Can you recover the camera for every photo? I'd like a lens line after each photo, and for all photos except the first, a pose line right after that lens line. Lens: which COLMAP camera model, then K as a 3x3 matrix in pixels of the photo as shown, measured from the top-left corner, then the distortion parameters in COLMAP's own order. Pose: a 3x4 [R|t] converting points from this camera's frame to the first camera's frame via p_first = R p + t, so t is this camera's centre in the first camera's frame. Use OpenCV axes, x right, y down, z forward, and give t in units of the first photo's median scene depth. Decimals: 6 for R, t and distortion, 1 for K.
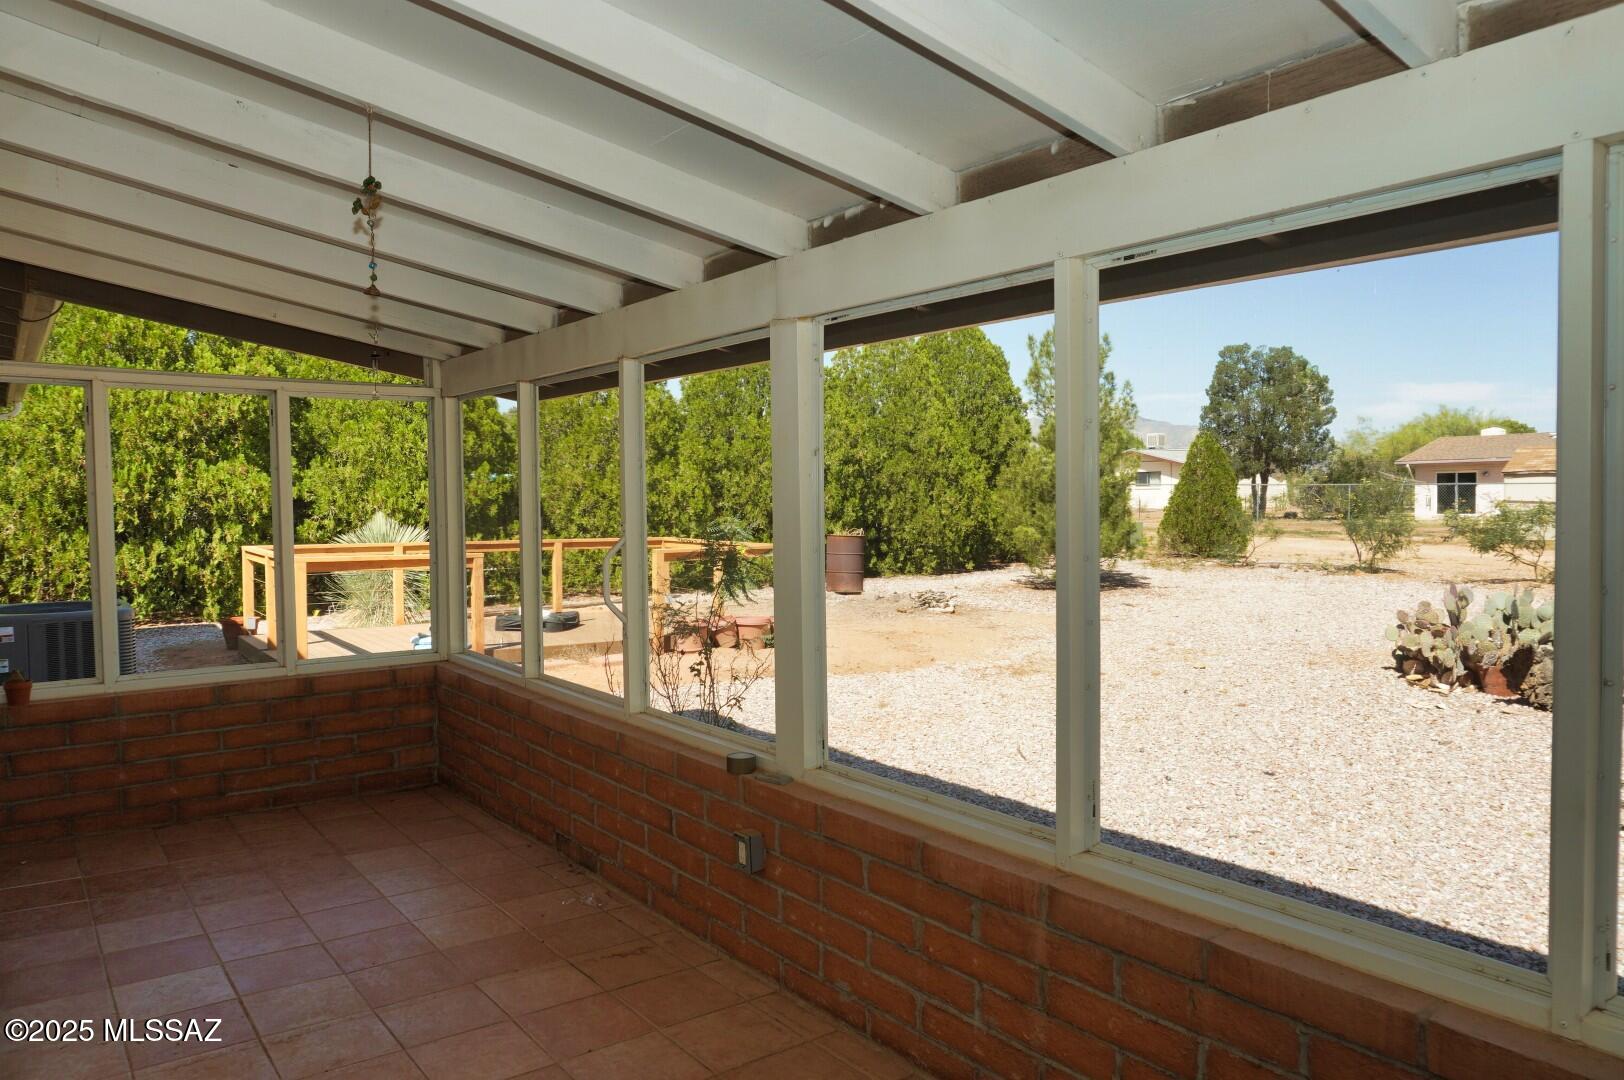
lens RADIAL K [[1086.4, 0, 797.5], [0, 1086.4, 530.4], [0, 0, 1]] dist [-0.050925, 0.036712]
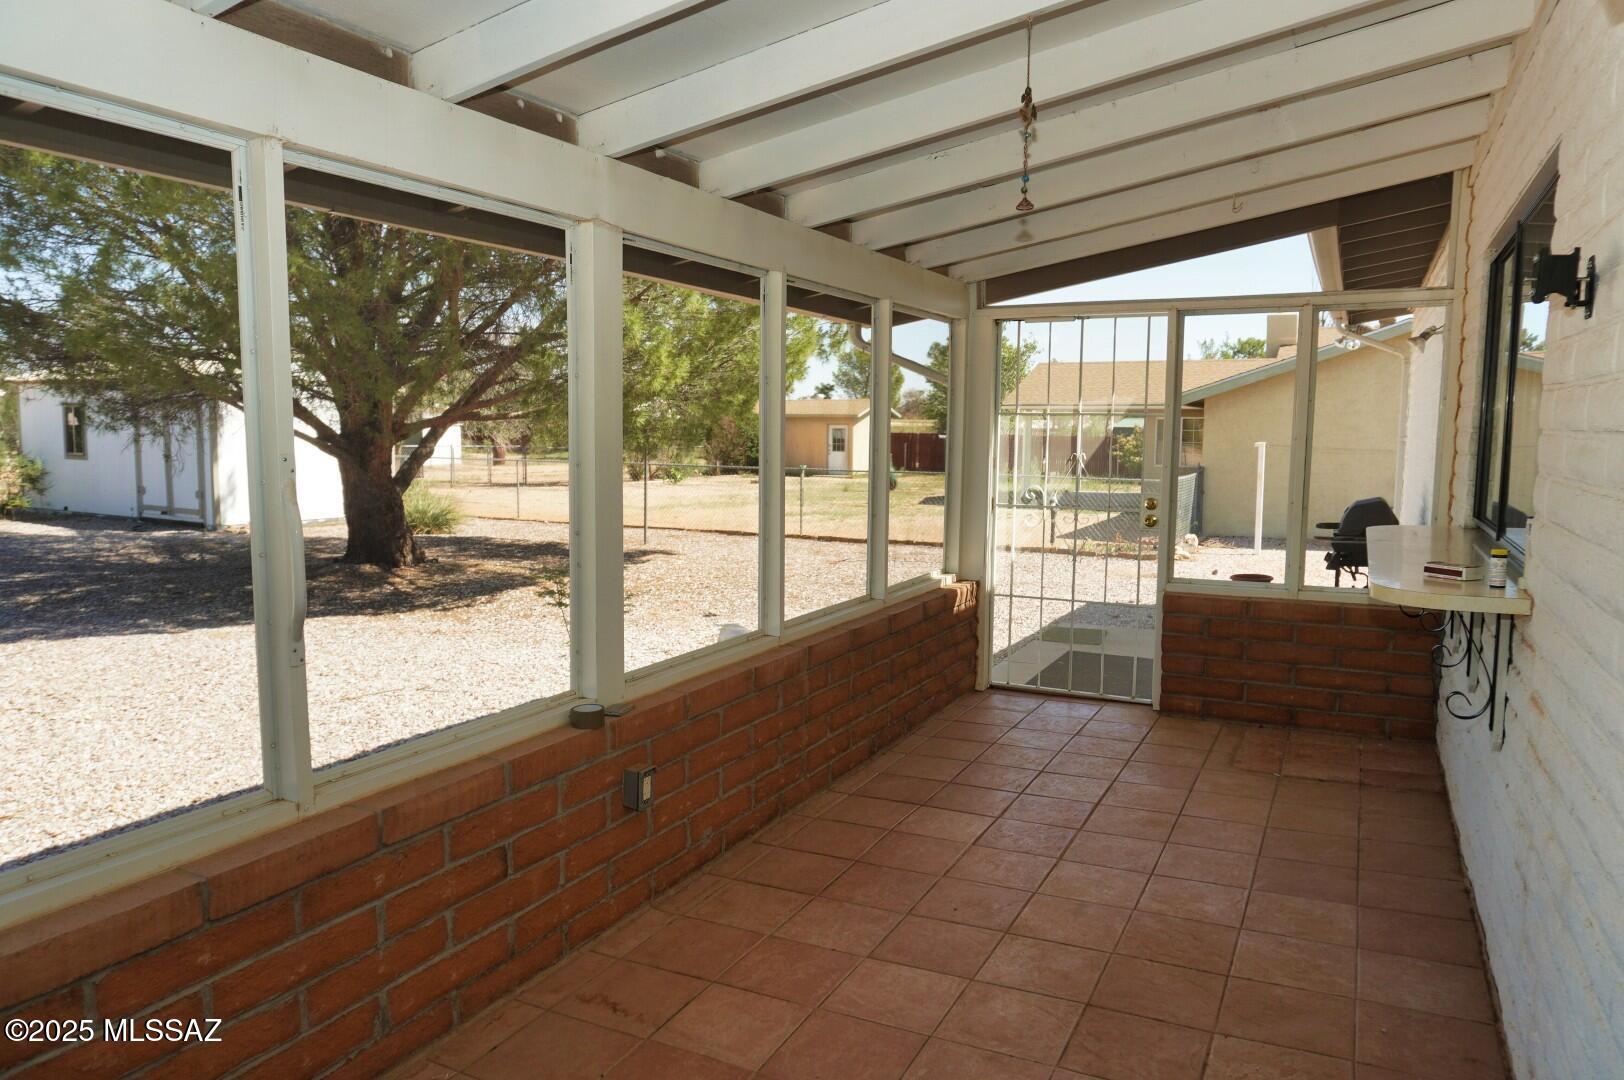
lens RADIAL K [[1086.4, 0, 795.6], [0, 1086.4, 543.7], [0, 0, 1]] dist [-0.050925, 0.036712]
pose [[-0.422954, -0.081253, 0.902501, -0.930473], [0.039316, 0.993388, 0.107860, -0.013573], [-0.905298, 0.081102, -0.416963, 1.233655]]
